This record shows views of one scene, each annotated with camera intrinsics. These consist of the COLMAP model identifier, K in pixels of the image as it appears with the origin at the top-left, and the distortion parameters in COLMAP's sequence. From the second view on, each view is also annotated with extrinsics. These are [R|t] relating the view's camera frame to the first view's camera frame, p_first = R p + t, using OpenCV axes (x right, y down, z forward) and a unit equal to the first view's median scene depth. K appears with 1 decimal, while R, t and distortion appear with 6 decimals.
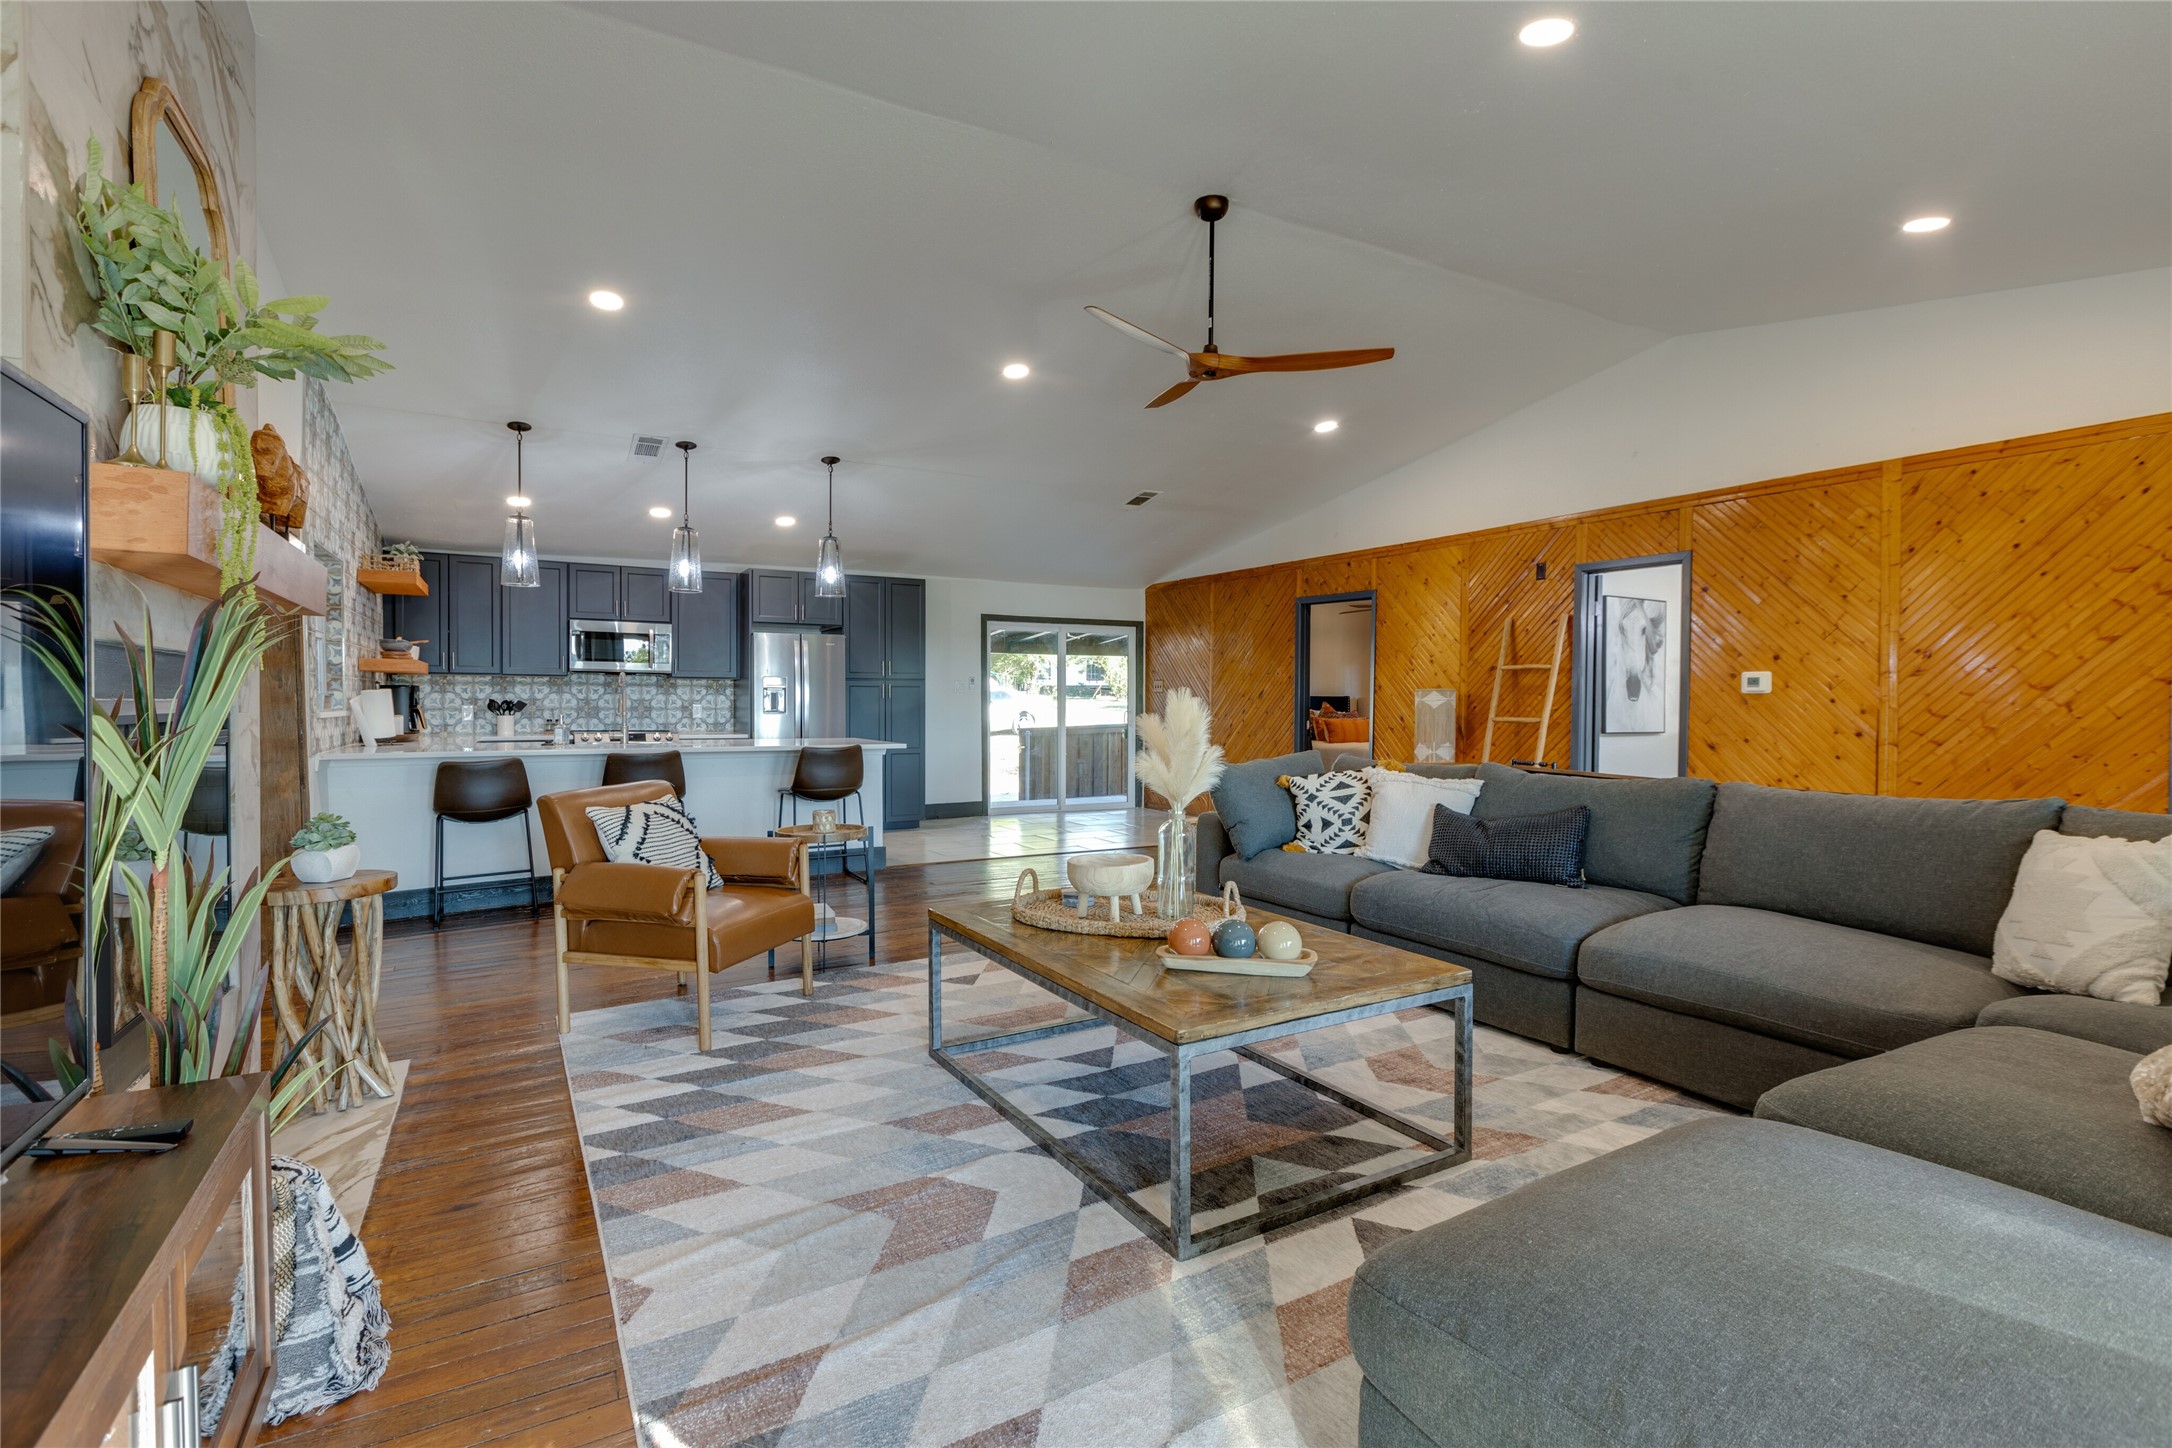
lens RADIAL K [[994.3, 0, 1086.0], [0, 994.3, 724.0], [0, 0, 1]] dist [-0.000690, -0.000037]
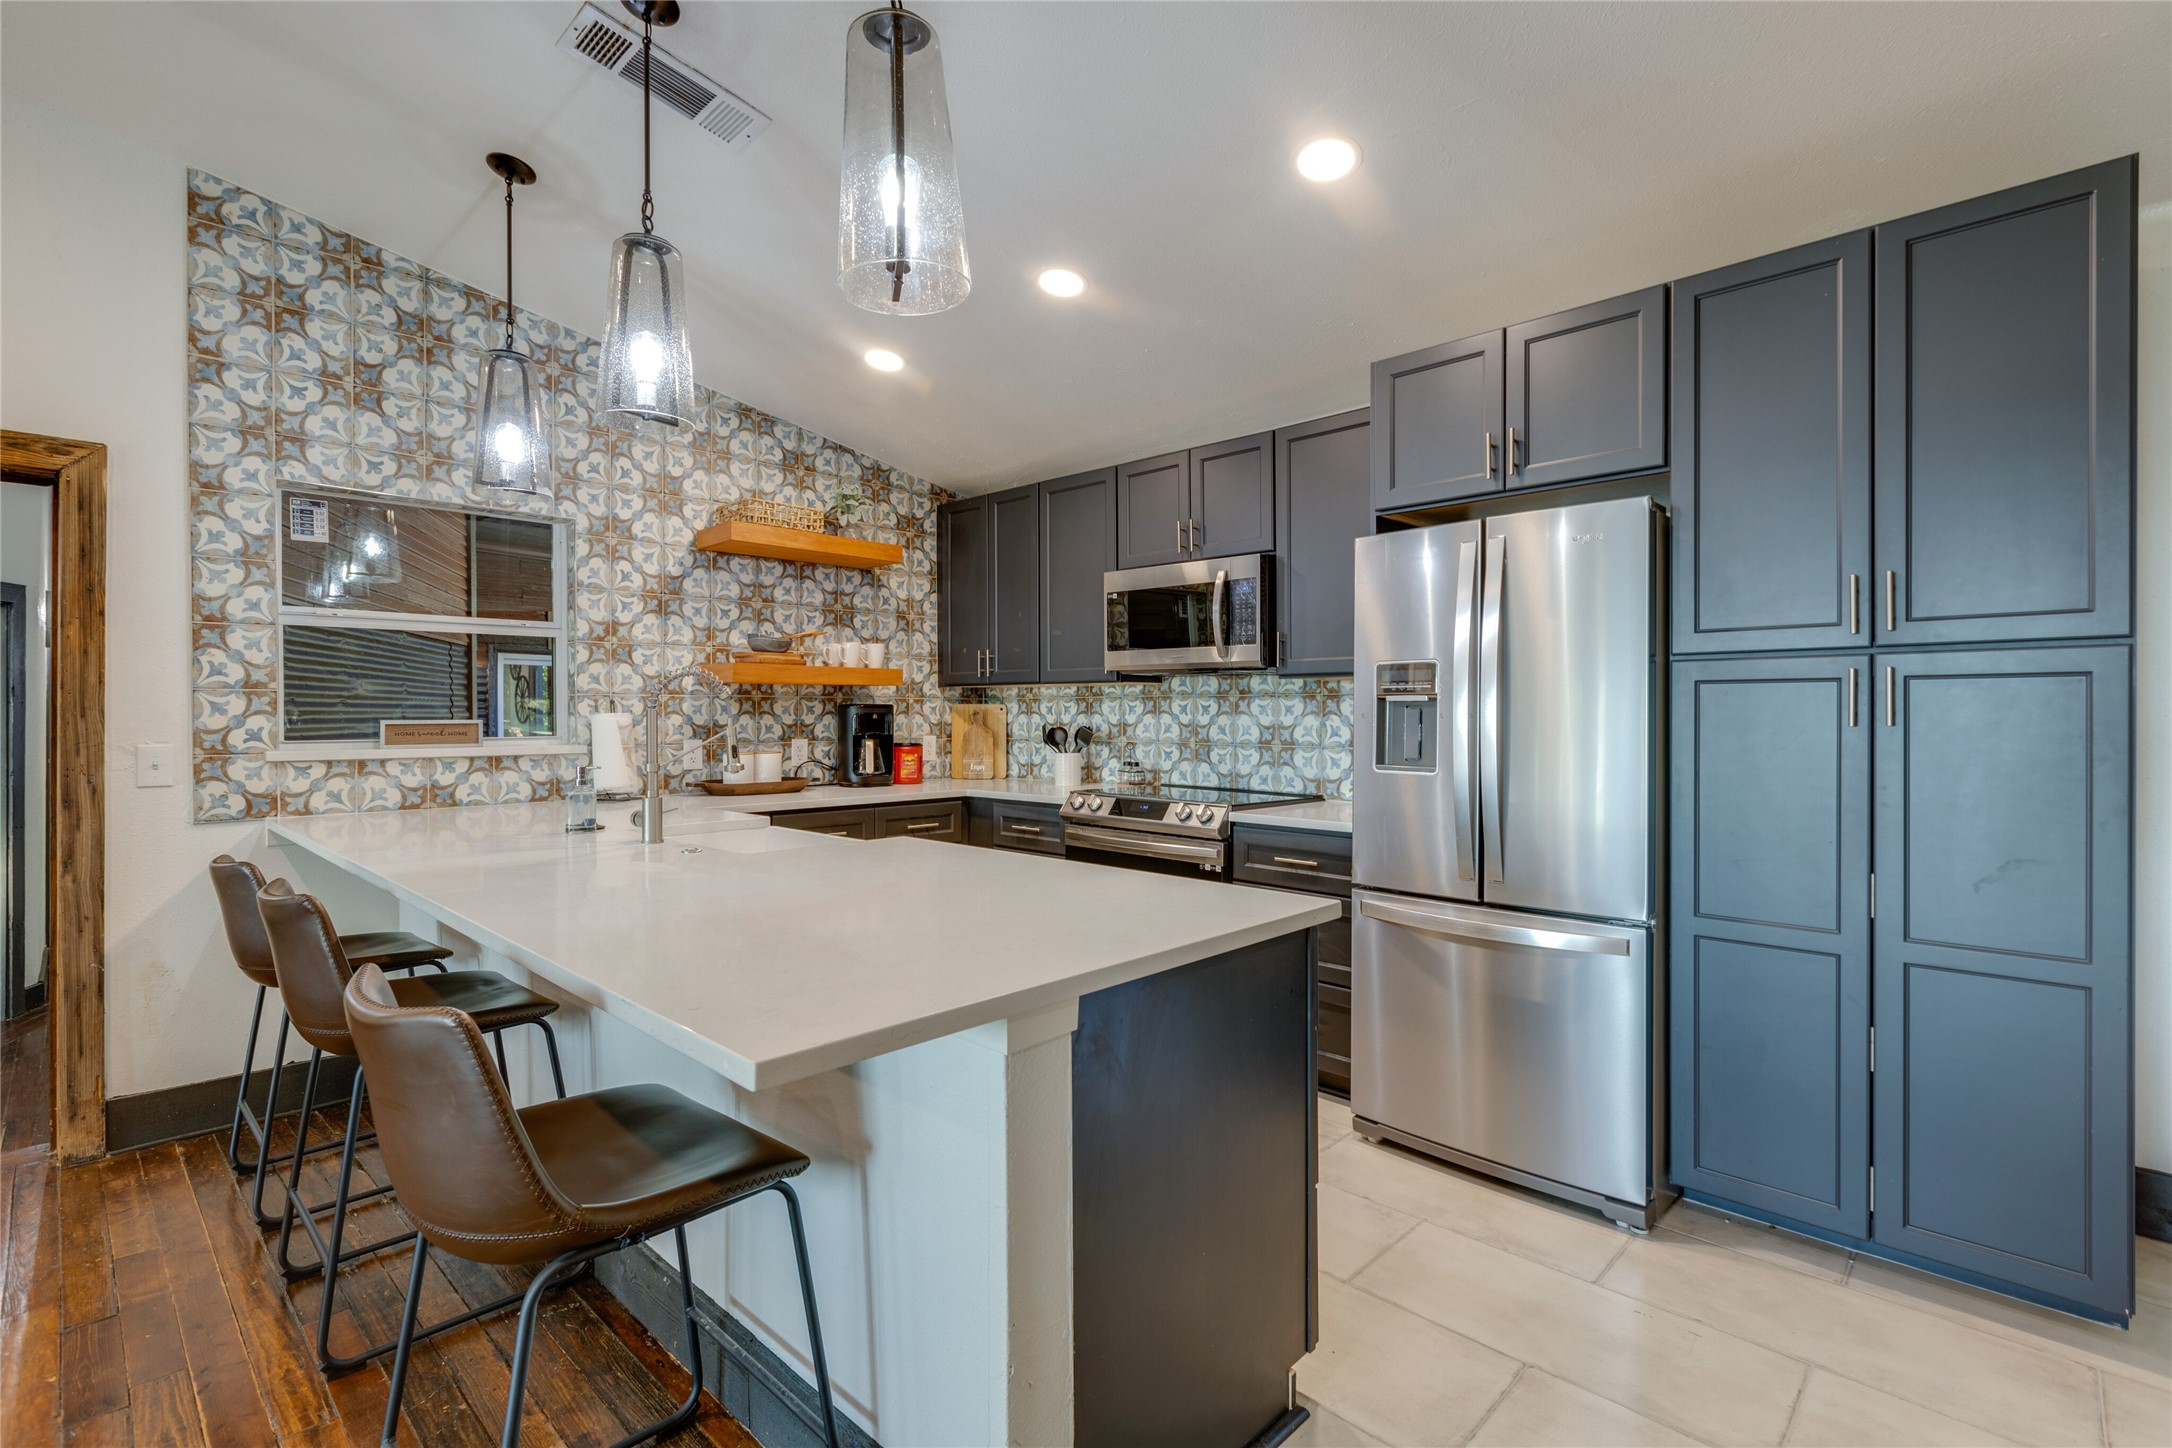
lens RADIAL K [[994.3, 0, 1086.0], [0, 994.3, 724.0], [0, 0, 1]] dist [-0.000690, -0.000037]
pose [[0.268194, 0.005637, -0.963348, -0.020829], [-0.020200, 0.999796, 0.000227, -0.024275], [0.963153, 0.019398, 0.268253, 0.807371]]
